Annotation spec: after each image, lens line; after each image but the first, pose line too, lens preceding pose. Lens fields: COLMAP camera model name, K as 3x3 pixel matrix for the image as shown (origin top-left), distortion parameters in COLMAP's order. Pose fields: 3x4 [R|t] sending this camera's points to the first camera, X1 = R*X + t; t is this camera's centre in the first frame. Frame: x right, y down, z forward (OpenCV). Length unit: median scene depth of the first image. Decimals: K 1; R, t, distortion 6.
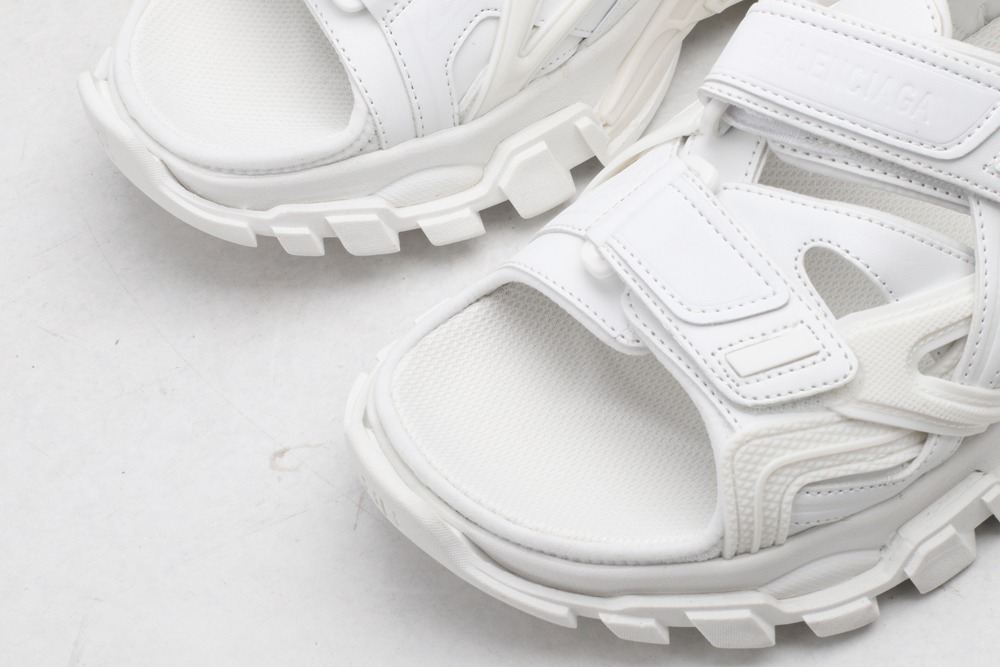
lens RADIAL K [[2738.2, 0, 500.0], [0, 2738.2, 333.5], [0, 0, 1]] dist [-0.183499, -0.412367]
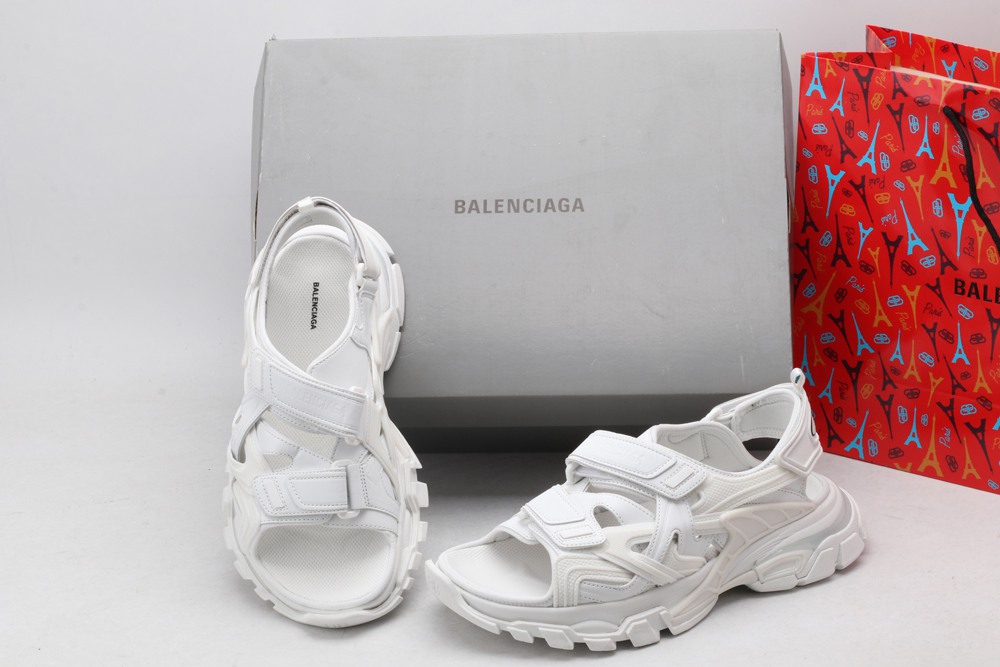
lens RADIAL K [[2738.2, 0, 500.0], [0, 2738.2, 333.5], [0, 0, 1]] dist [-0.183499, -0.412367]
pose [[0.985735, 0.048660, -0.161119, 0.459555], [-0.122362, 0.864490, -0.487529, 1.193562], [0.115563, 0.500289, 0.858112, -1.501139]]
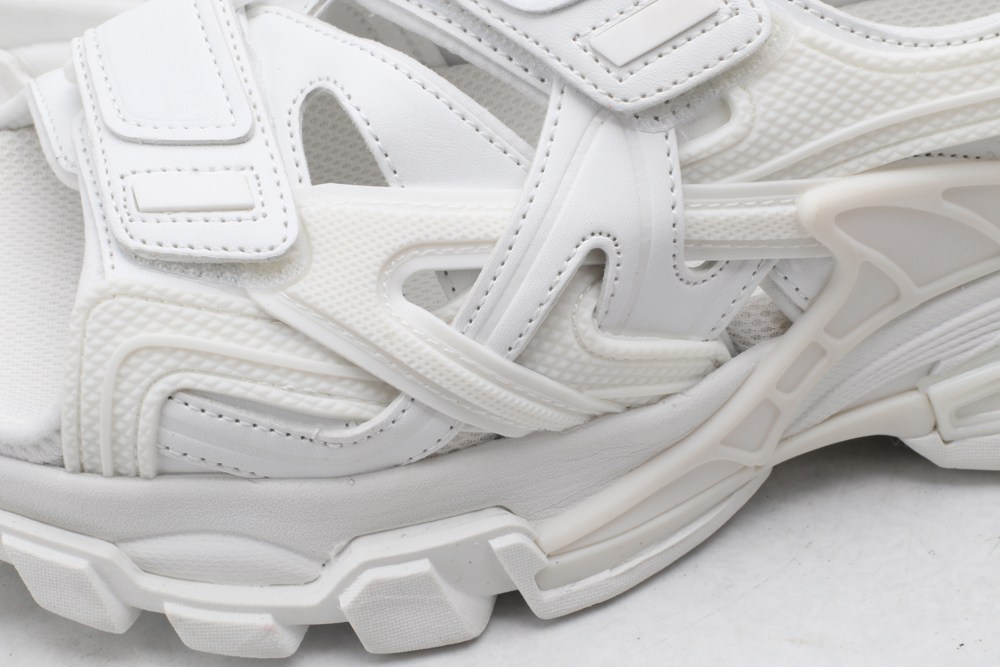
lens RADIAL K [[2738.2, 0, 500.0], [0, 2738.2, 333.5], [0, 0, 1]] dist [-0.183499, -0.412367]
pose [[0.915488, 0.258383, -0.308416, 0.395280], [-0.321737, 0.930412, -0.175555, 0.137878], [0.241593, 0.259947, 0.934912, 0.363092]]
